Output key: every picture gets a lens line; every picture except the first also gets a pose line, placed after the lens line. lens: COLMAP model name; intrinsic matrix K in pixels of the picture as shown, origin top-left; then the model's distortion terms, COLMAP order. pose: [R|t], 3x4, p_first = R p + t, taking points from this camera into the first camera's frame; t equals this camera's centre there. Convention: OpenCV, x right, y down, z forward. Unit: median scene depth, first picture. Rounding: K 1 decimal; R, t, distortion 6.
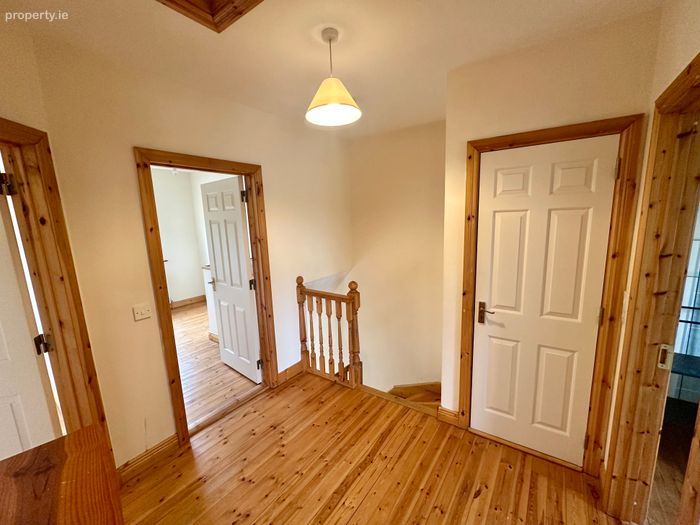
lens RADIAL K [[277.5, 0, 350.3], [0, 277.5, 263.8], [0, 0, 1]] dist [-0.002727, -0.001358]
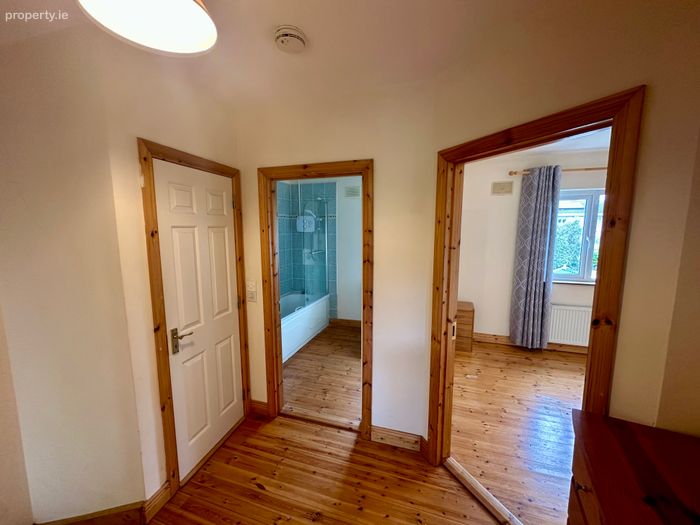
lens RADIAL K [[277.5, 0, 353.2], [0, 277.5, 261.7], [0, 0, 1]] dist [-0.002727, -0.001358]
pose [[-0.318621, -0.085455, 0.944022, -0.556529], [0.164515, 0.975827, 0.143860, -0.112044], [-0.933497, 0.201142, -0.296860, 0.749952]]
